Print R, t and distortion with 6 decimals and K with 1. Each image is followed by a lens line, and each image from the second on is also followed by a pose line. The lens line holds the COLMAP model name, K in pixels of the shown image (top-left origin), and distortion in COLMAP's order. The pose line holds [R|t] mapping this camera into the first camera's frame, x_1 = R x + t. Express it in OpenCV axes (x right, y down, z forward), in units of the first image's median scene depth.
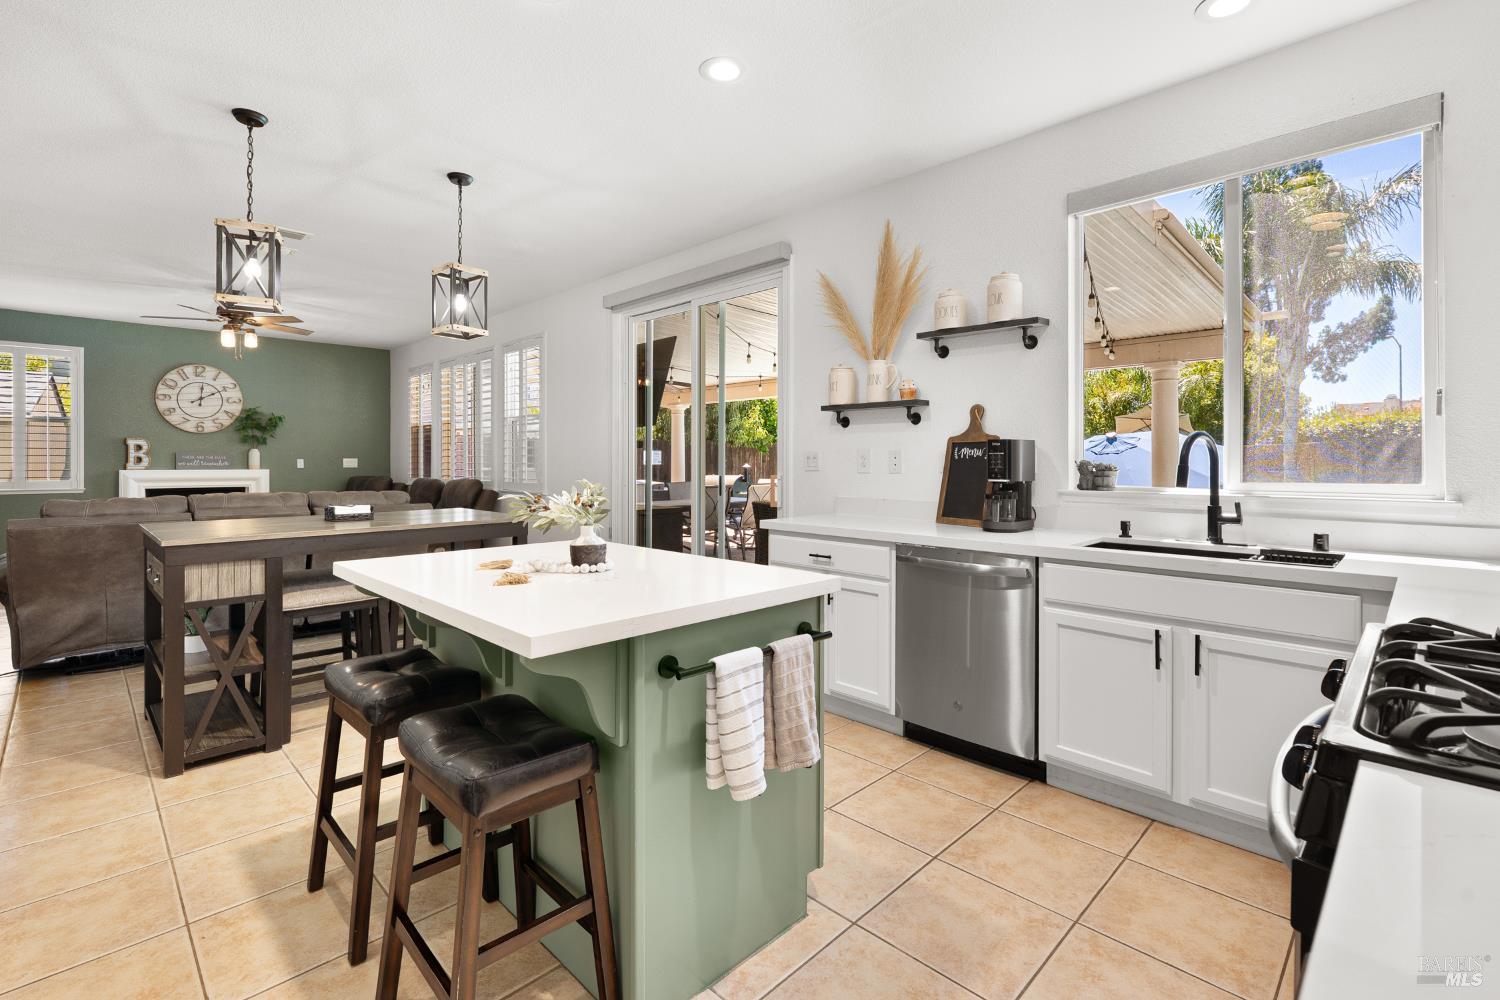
lens RADIAL K [[680.0, 0, 744.3], [0, 680.0, 460.1], [0, 0, 1]] dist [0.004349, -0.001477]
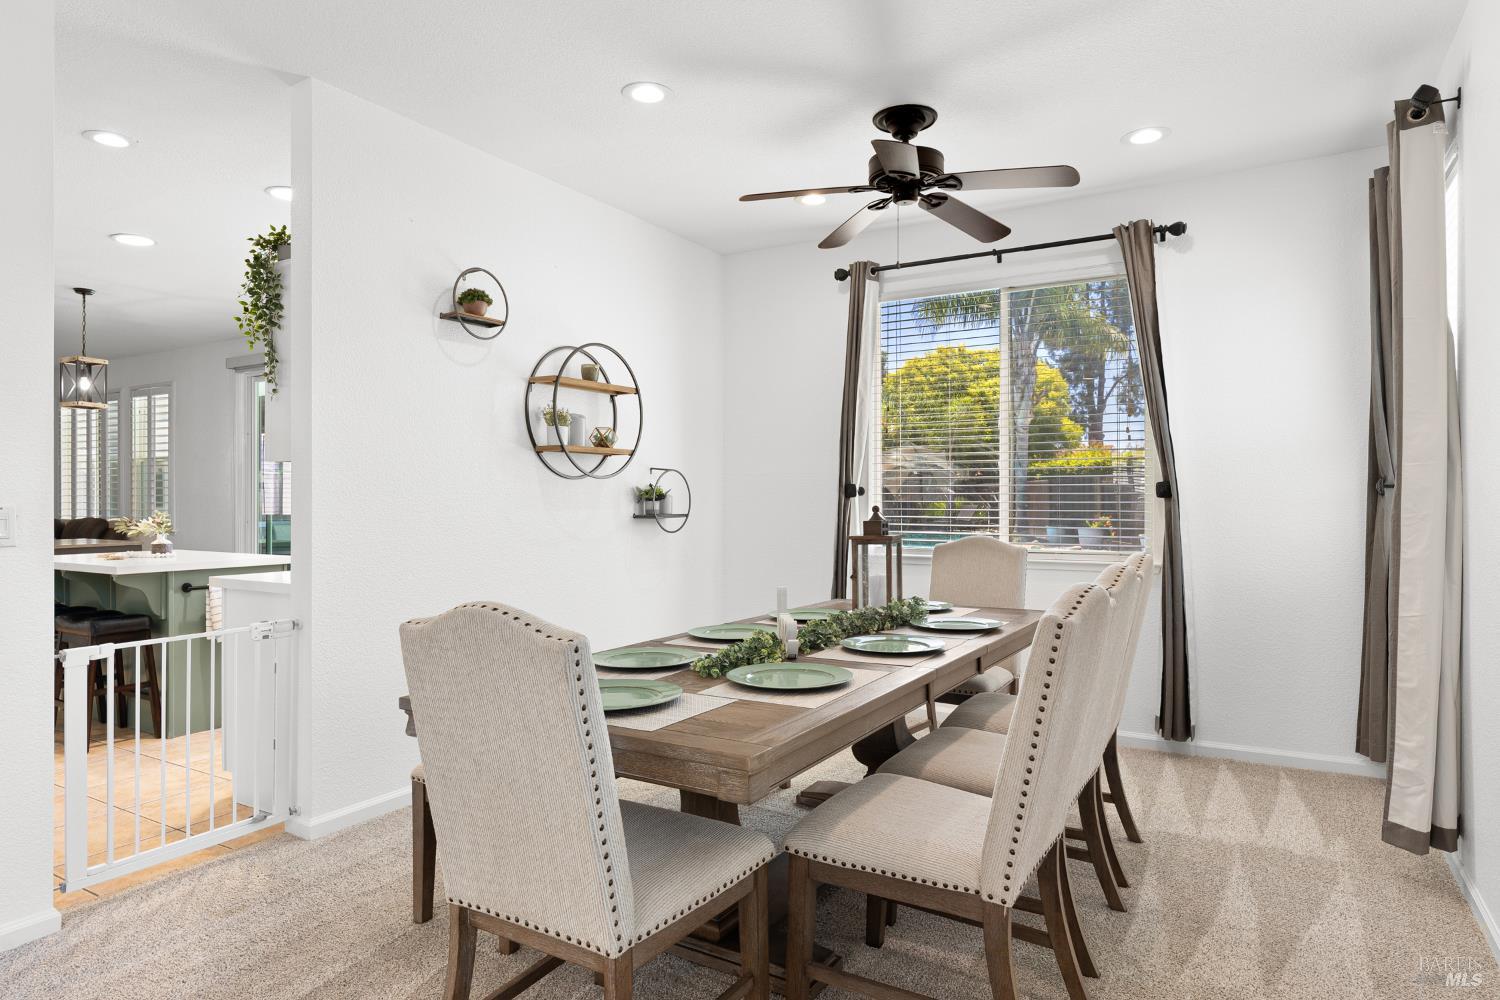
lens RADIAL K [[897.9, 0, 737.3], [0, 897.9, 497.2], [0, 0, 1]] dist [0.007539, -0.001258]
pose [[0.971459, 0.002254, 0.237197, 0.628240], [-0.000090, 0.999958, -0.009136, 0.011017], [-0.237207, 0.008853, 0.971419, -1.565860]]
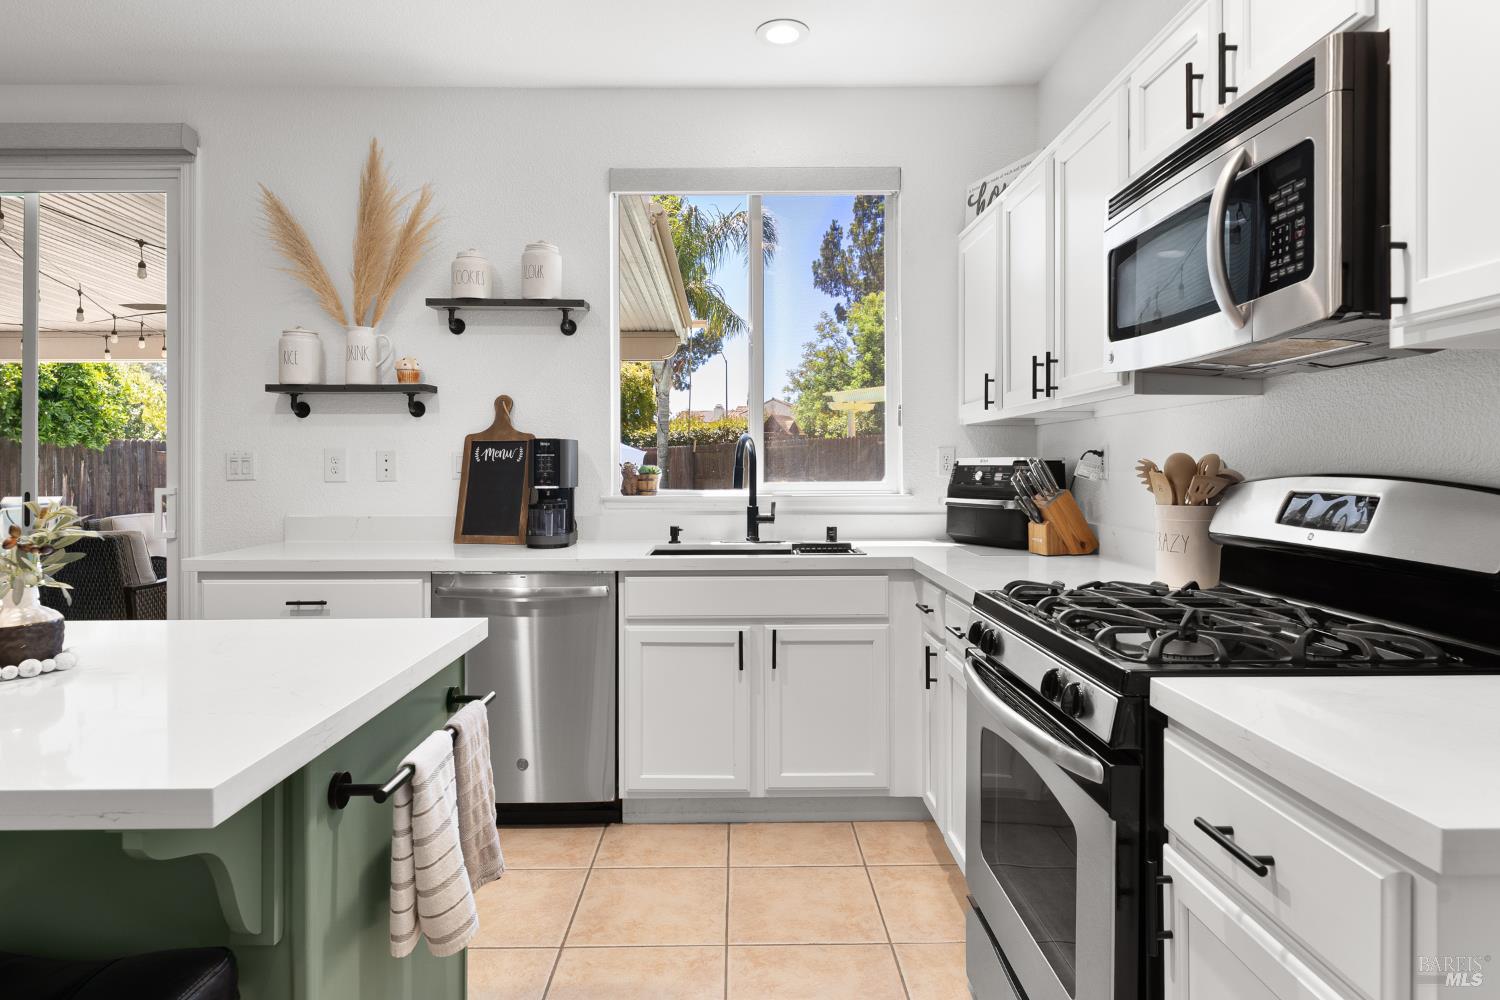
lens RADIAL K [[845.9, 0, 739.5], [0, 845.9, 460.5], [0, 0, 1]] dist [0.005861, -0.000799]
pose [[0.697656, -0.000371, 0.716433, -0.254669], [0.003217, 0.999991, -0.002615, 0.000403], [-0.716426, 0.004129, 0.697651, 0.111662]]
